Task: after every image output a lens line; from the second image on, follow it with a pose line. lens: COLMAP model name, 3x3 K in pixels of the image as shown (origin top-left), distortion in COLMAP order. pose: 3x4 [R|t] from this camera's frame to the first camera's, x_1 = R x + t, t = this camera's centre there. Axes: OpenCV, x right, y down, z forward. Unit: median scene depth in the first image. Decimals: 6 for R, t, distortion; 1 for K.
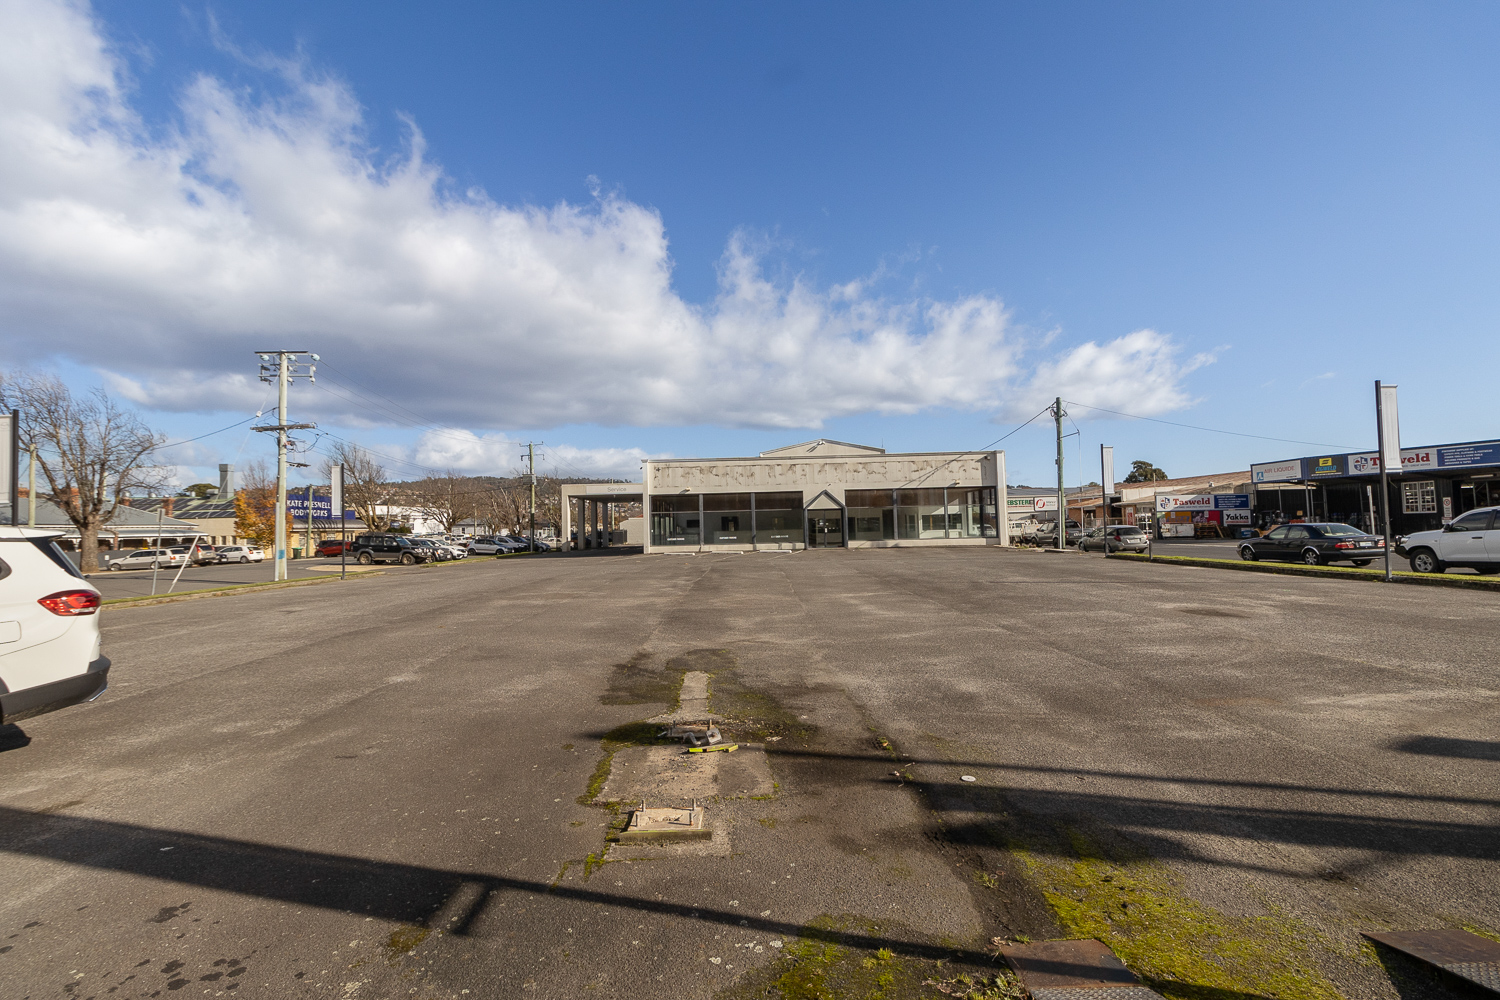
lens RADIAL K [[692.9, 0, 749.1], [0, 692.9, 495.9], [0, 0, 1]] dist [0.002684, 0.003397]
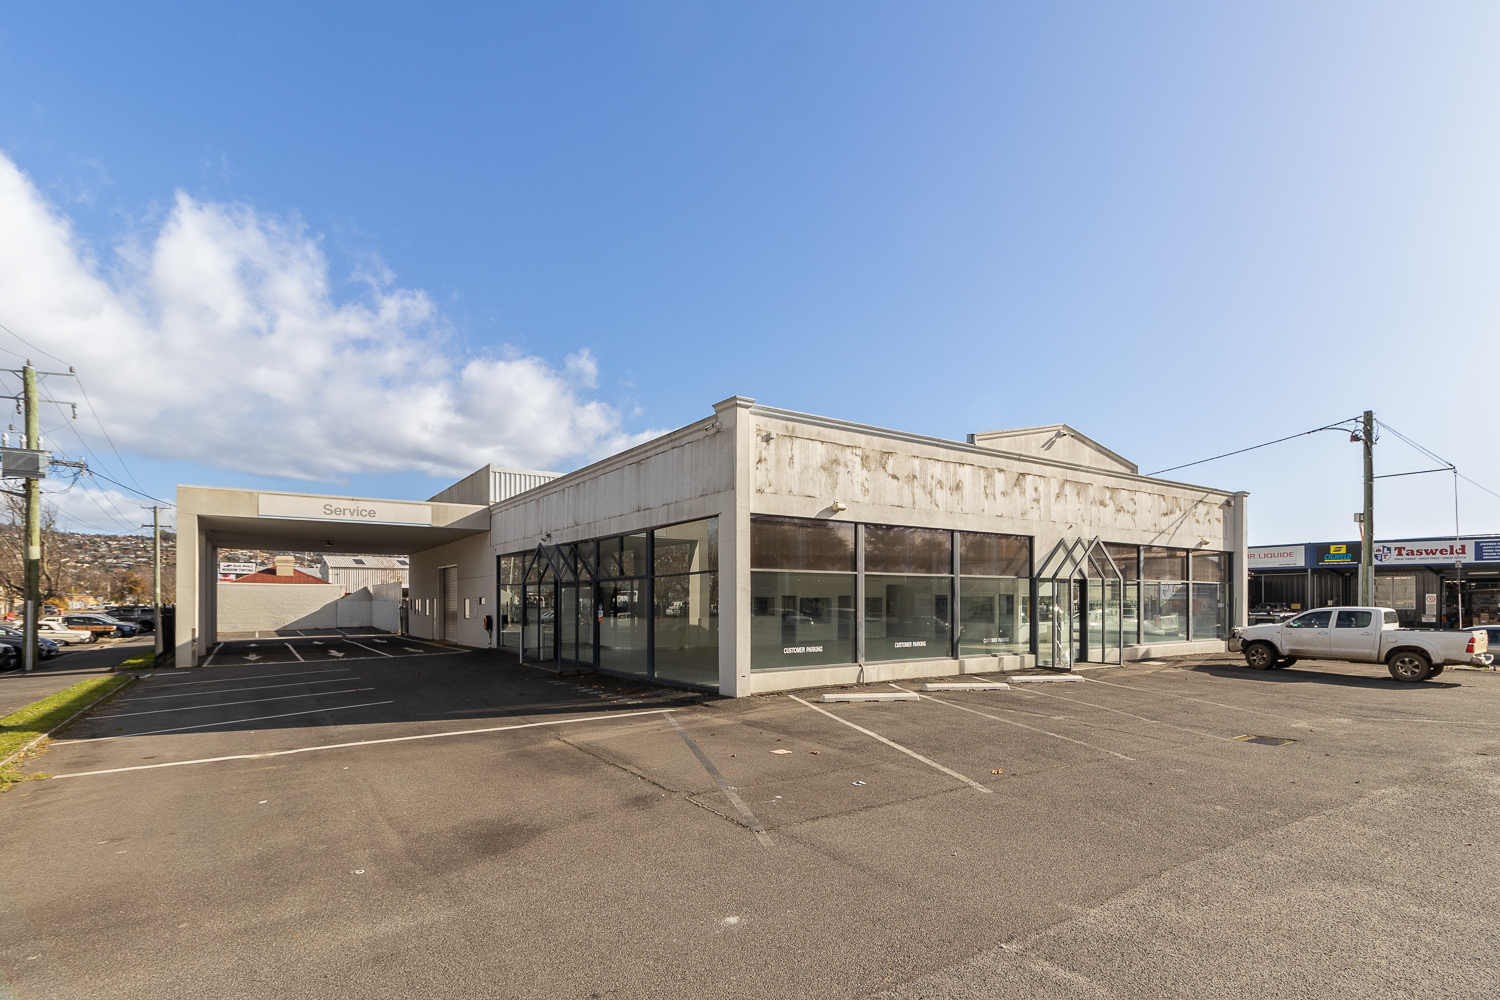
lens RADIAL K [[722.5, 0, 754.2], [0, 722.5, 609.4], [0, 0, 1]] dist [0.005235, -0.000424]
pose [[0.825147, 0.017898, 0.564635, -0.305893], [-0.046578, 0.998250, 0.036425, 0.028820], [-0.562995, -0.056355, 0.824537, 0.667052]]
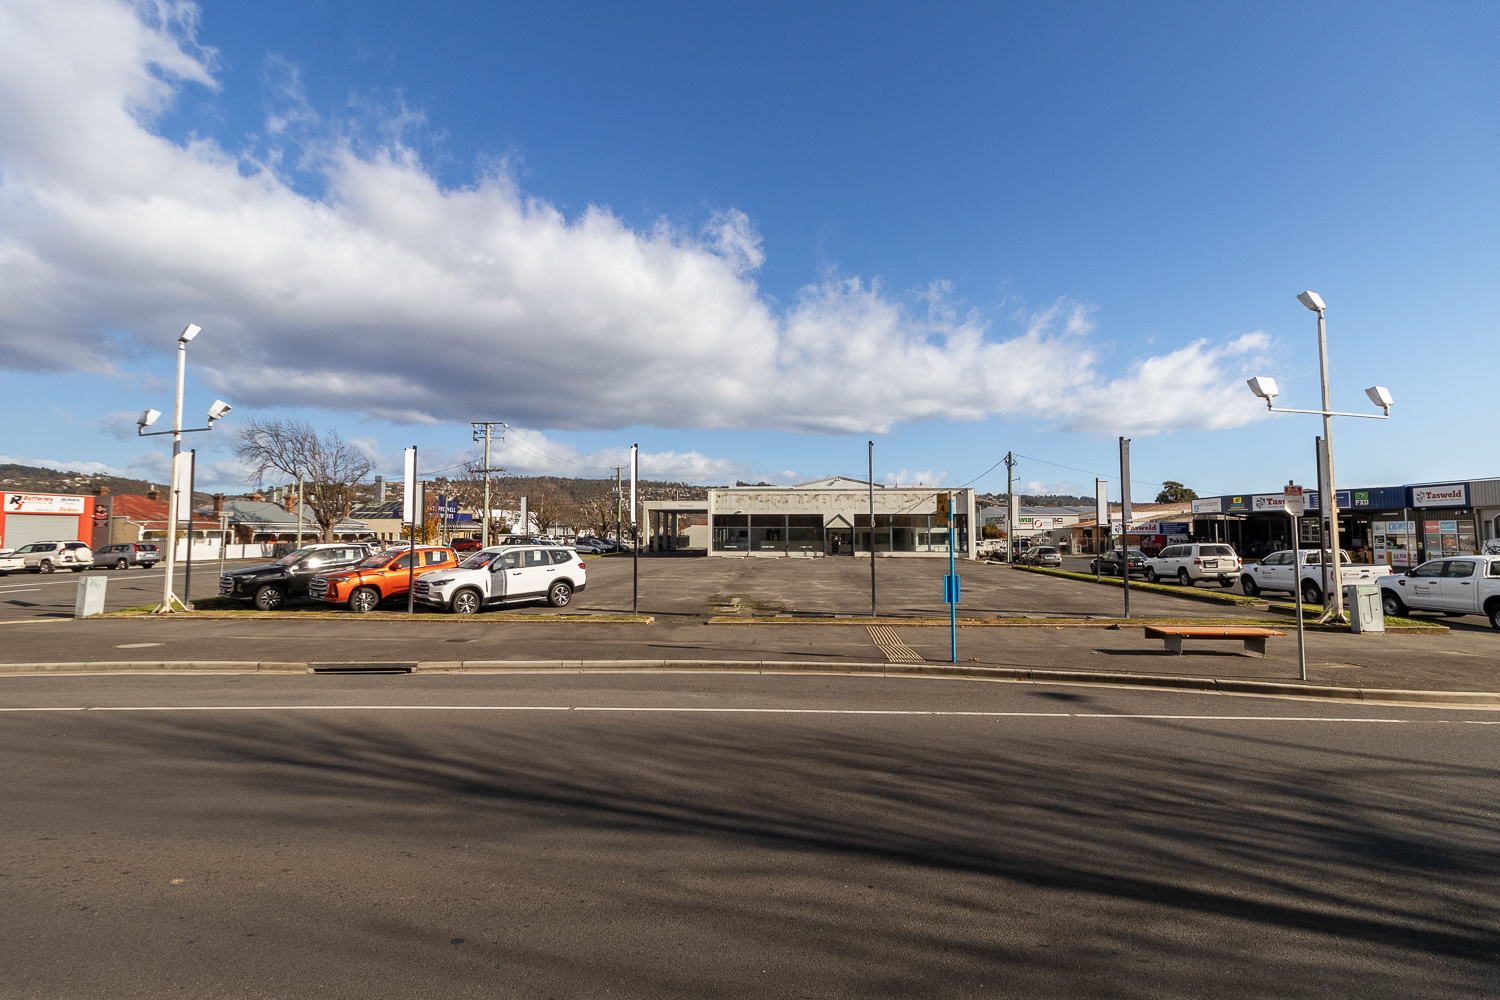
lens RADIAL K [[692.9, 0, 754.5], [0, 692.9, 514.3], [0, 0, 1]] dist [0.002684, 0.003397]
pose [[0.996390, 0.024314, -0.081334, 0.049741], [-0.022628, 0.999511, 0.021586, -0.031181], [0.081819, -0.019667, 0.996453, -0.351566]]
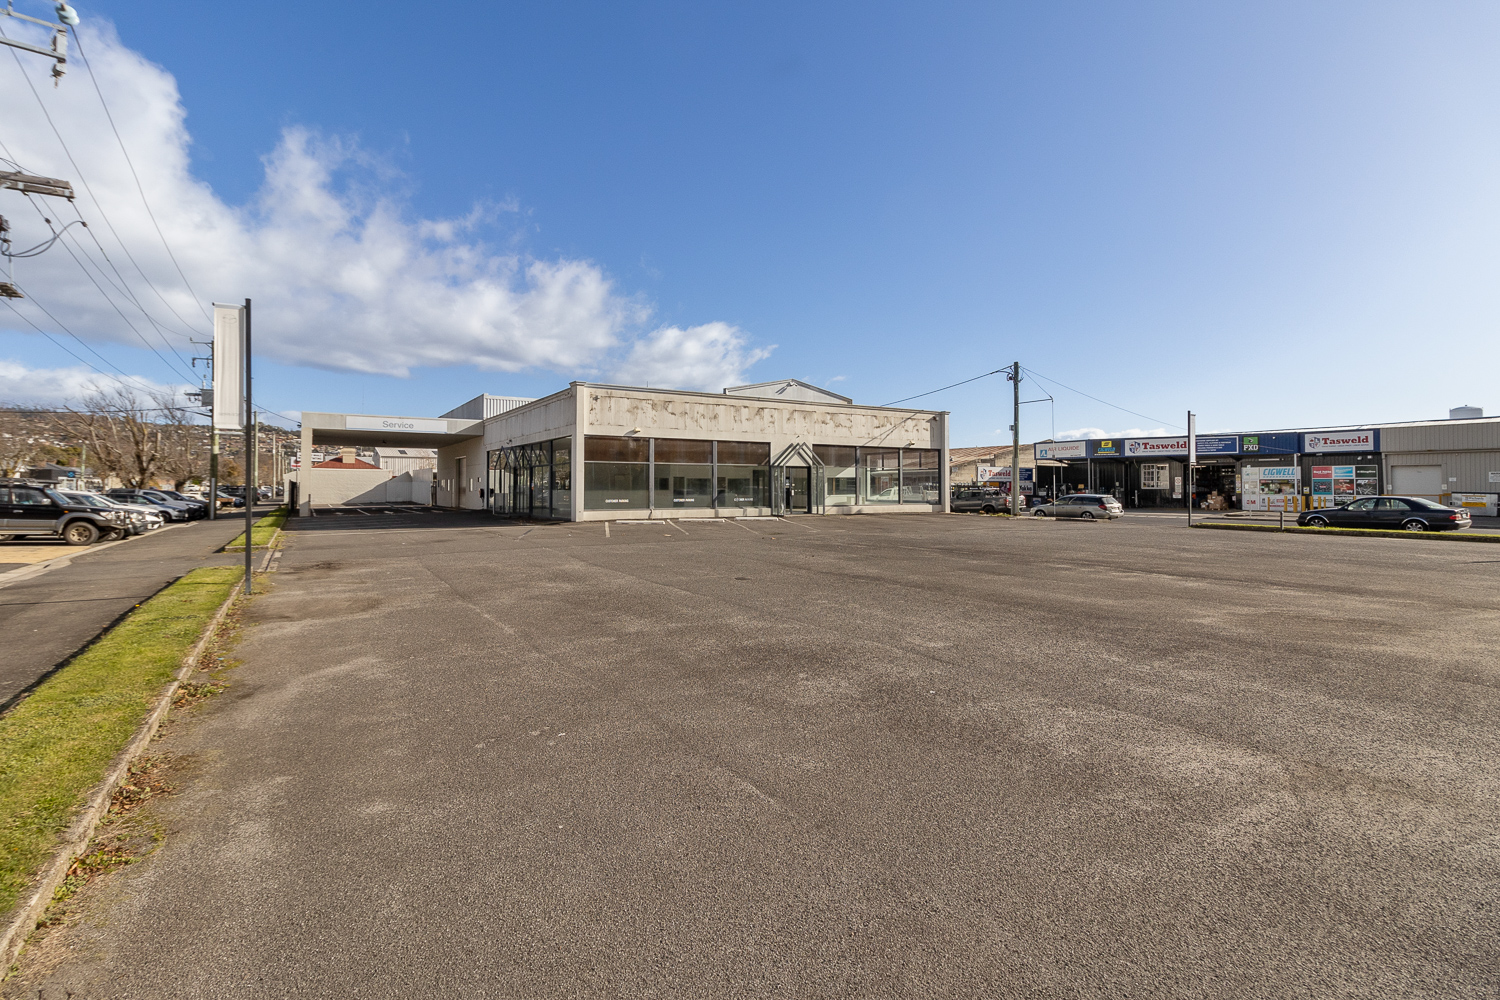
lens RADIAL K [[692.9, 0, 741.1], [0, 692.9, 490.9], [0, 0, 1]] dist [0.002684, 0.003397]
pose [[0.849610, 0.022579, 0.526928, -0.342105], [-0.047230, 0.998326, 0.033376, 0.021850], [-0.525293, -0.053243, 0.849254, 0.316322]]
